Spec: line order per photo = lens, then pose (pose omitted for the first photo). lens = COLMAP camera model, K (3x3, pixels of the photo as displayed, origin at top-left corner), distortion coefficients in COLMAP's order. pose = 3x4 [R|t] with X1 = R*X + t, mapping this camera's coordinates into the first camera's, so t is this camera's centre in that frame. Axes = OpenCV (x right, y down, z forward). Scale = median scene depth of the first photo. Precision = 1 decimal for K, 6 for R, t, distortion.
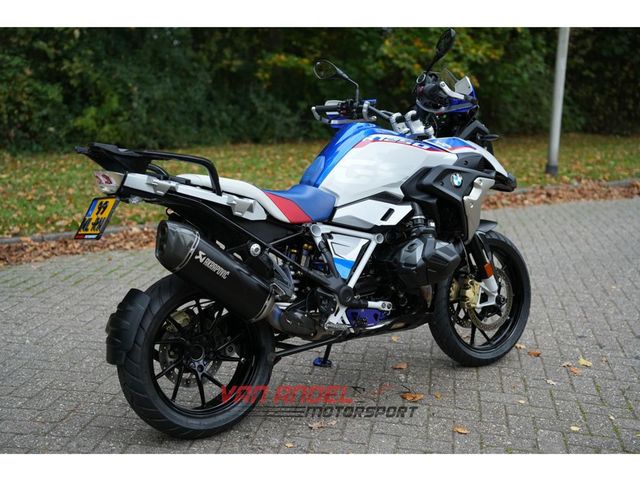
lens RADIAL K [[913.2, 0, 320.0], [0, 913.2, 240.0], [0, 0, 1]] dist [-0.125376, 1.235179]
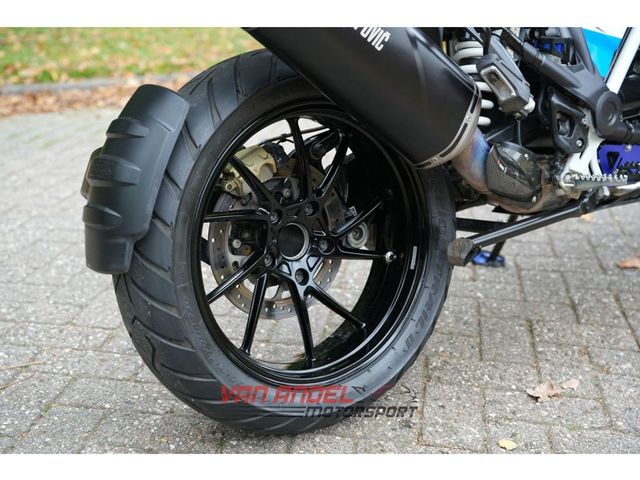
lens RADIAL K [[913.2, 0, 320.0], [0, 913.2, 240.0], [0, 0, 1]] dist [-0.125376, 1.235179]
pose [[0.999839, -0.017576, 0.003581, -0.122802], [0.017066, 0.993583, 0.111810, 0.073432], [-0.005523, -0.111731, 0.993723, 0.556922]]
